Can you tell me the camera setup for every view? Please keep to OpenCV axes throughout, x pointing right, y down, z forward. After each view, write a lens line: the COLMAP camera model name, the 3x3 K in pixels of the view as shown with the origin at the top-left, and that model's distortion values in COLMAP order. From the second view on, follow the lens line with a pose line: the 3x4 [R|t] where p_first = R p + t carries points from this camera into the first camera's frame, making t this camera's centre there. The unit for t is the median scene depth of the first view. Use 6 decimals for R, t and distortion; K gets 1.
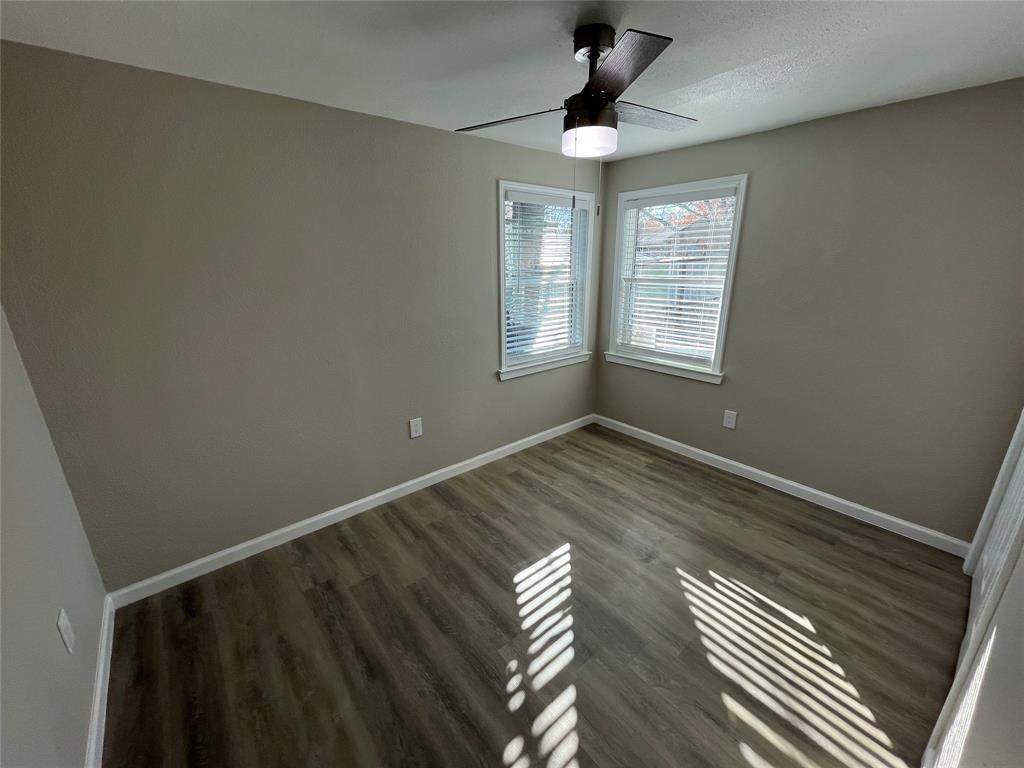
lens RADIAL K [[414.1, 0, 512.0], [0, 414.1, 384.0], [0, 0, 1]] dist [-0.000995, -0.000409]
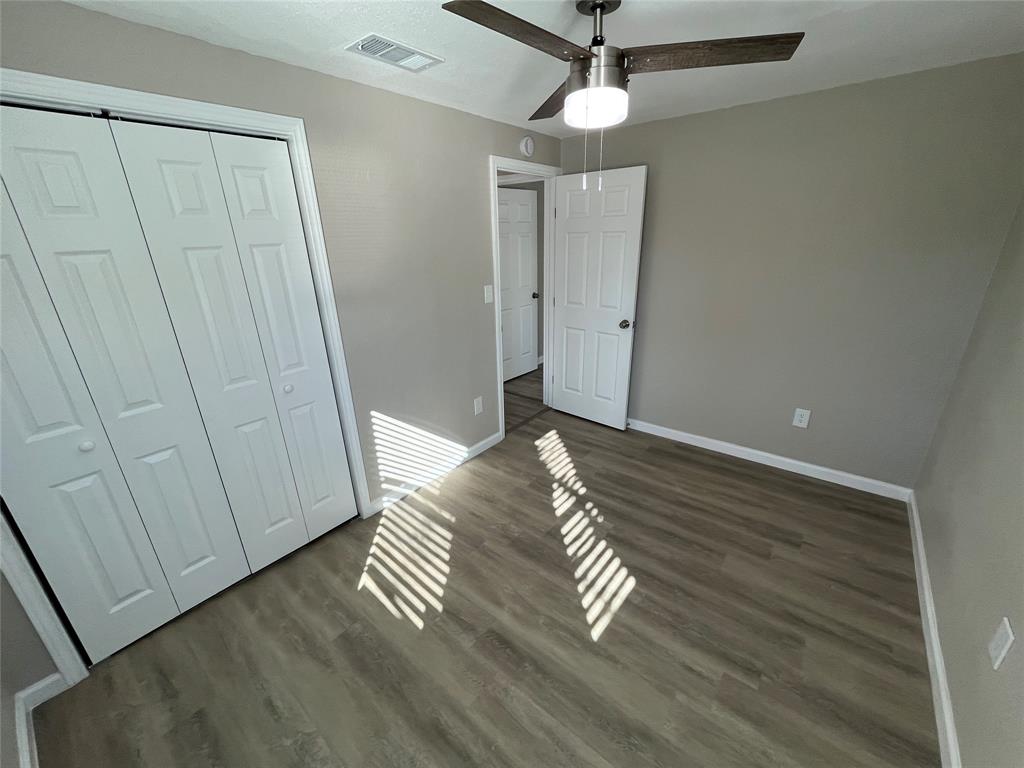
lens RADIAL K [[414.1, 0, 512.0], [0, 414.1, 384.0], [0, 0, 1]] dist [-0.000995, -0.000409]
pose [[-0.982092, 0.091639, -0.164612, 0.427077], [-0.025411, 0.801320, 0.597696, -0.485752], [0.186679, 0.591176, -0.784641, 1.530157]]
